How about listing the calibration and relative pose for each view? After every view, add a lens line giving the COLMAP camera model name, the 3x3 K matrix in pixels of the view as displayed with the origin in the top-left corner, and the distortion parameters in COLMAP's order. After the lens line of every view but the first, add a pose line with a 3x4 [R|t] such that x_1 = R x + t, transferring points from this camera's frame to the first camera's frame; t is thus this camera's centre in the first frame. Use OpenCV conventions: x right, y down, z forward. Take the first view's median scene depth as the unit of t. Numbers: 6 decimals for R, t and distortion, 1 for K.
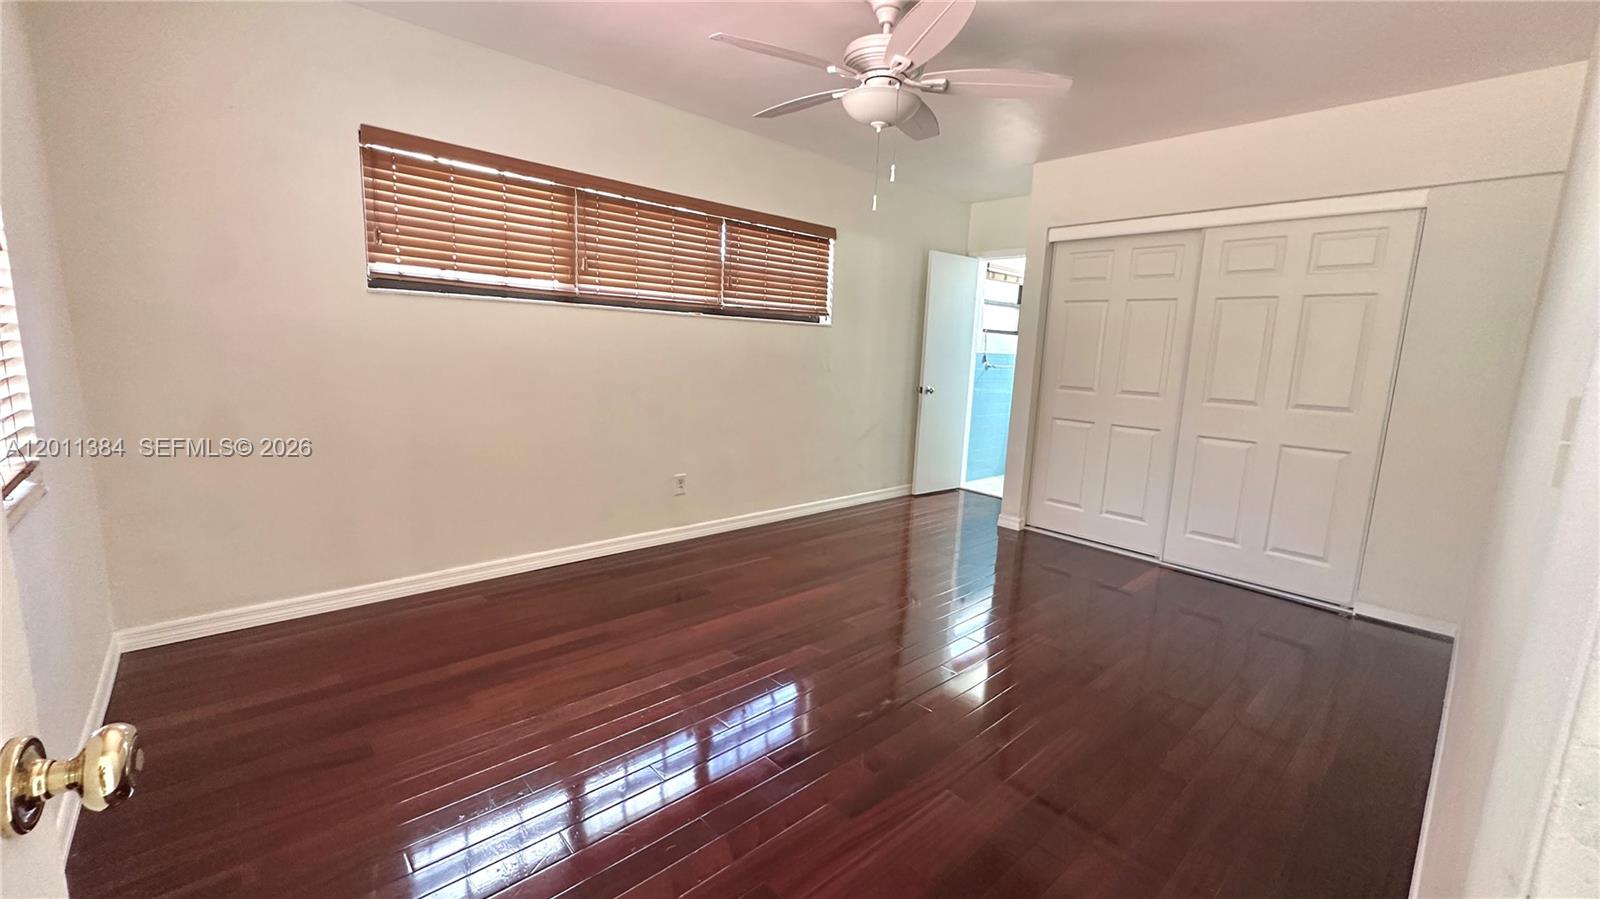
lens RADIAL K [[638.7, 0, 798.0], [0, 638.7, 446.2], [0, 0, 1]] dist [-0.002852, -0.000451]
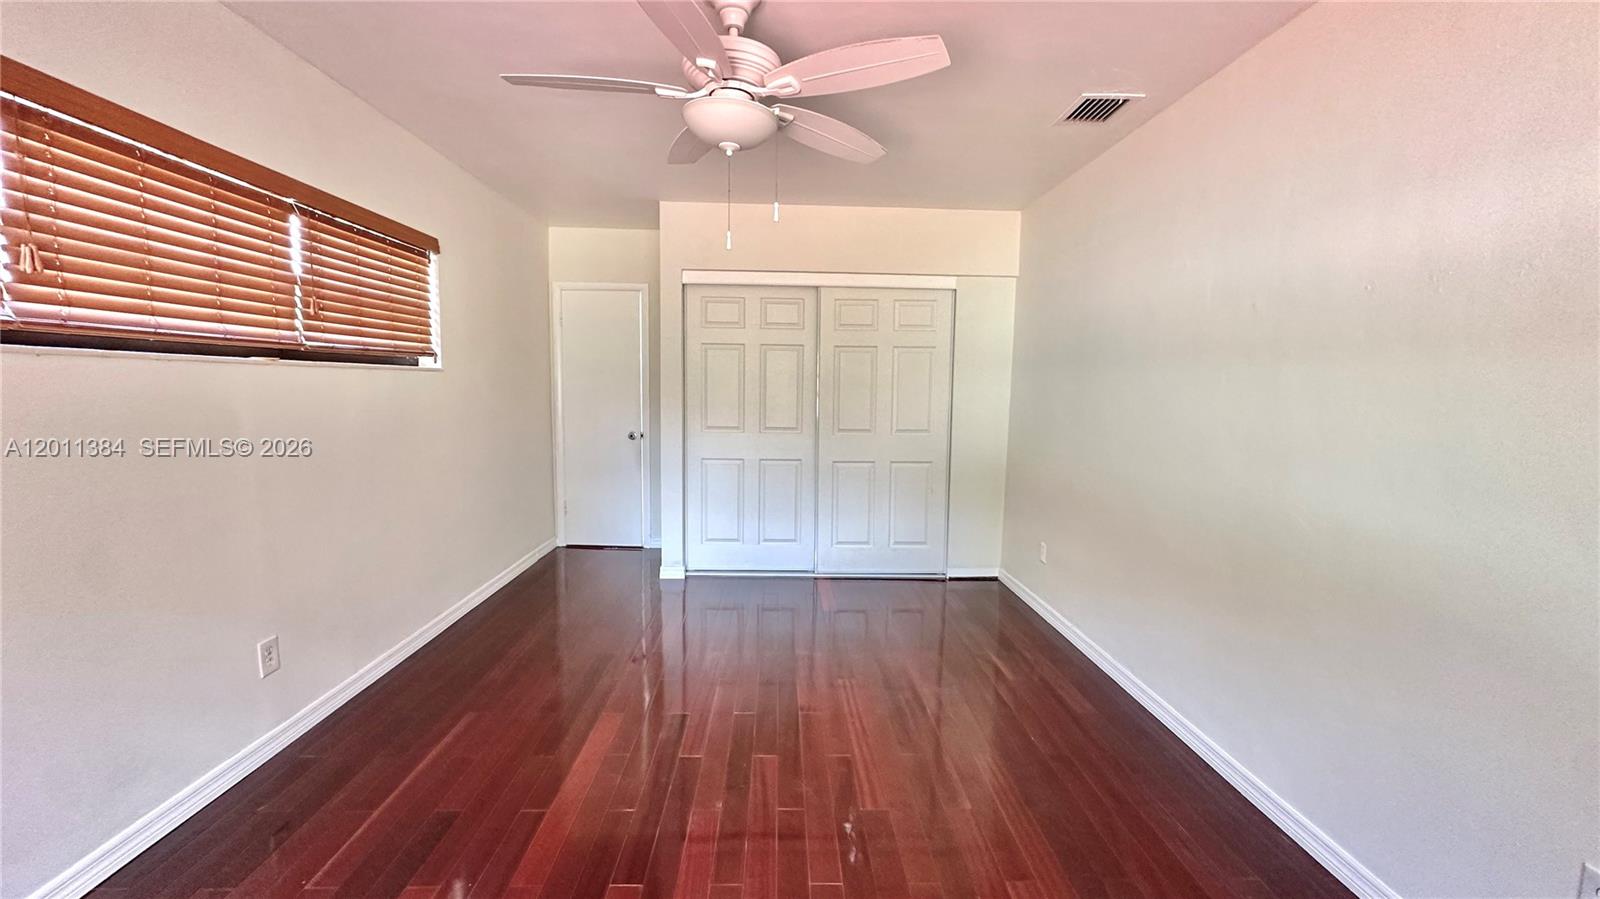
lens RADIAL K [[638.7, 0, 798.0], [0, 638.7, 446.2], [0, 0, 1]] dist [-0.002852, -0.000451]
pose [[0.648219, -0.106101, 0.754026, -0.287629], [0.130427, 0.991081, 0.027333, -0.080685], [-0.750201, 0.080628, 0.656276, 0.258265]]
